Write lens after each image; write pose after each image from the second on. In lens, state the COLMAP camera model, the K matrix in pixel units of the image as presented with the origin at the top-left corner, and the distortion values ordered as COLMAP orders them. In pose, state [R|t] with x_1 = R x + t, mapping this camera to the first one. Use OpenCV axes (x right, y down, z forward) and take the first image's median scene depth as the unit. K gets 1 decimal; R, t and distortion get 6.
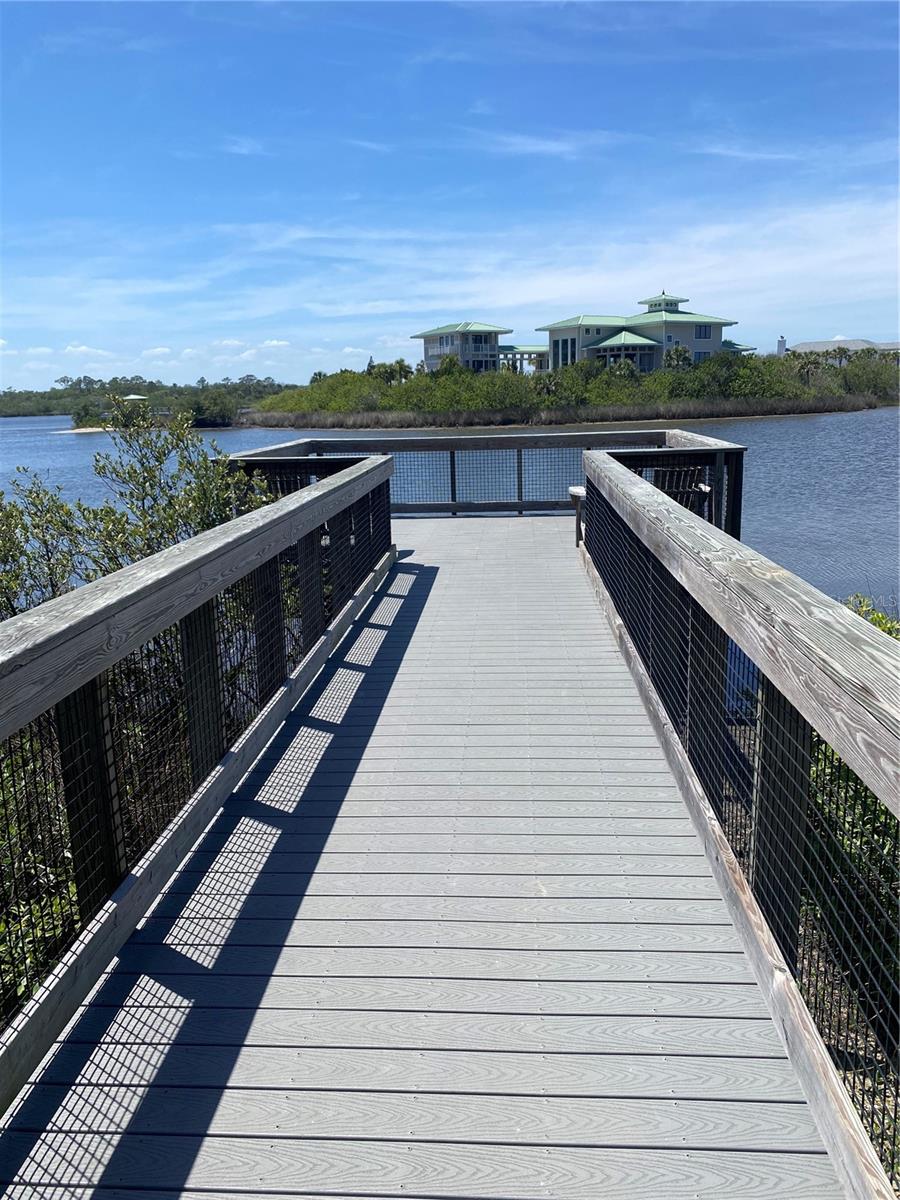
lens RADIAL K [[912.9, 0, 449.5], [0, 912.9, 600.6], [0, 0, 1]] dist [-0.004983, -0.000598]
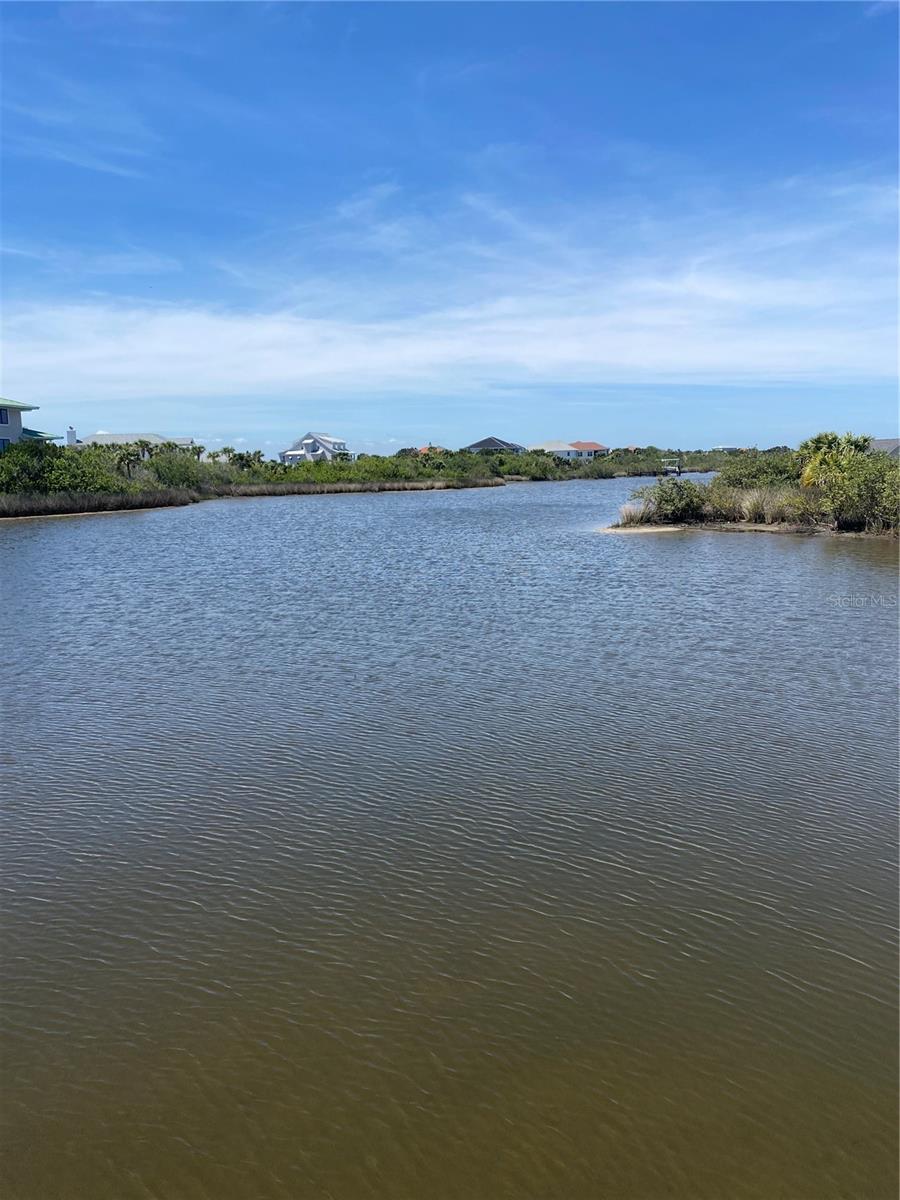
lens RADIAL K [[912.9, 0, 449.2], [0, 912.9, 599.2], [0, 0, 1]] dist [-0.004983, -0.000598]
pose [[0.727086, -0.080293, 0.681835, -0.009701], [0.148804, 0.987960, -0.042337, -0.026896], [-0.670226, 0.132242, 0.730280, 0.118959]]
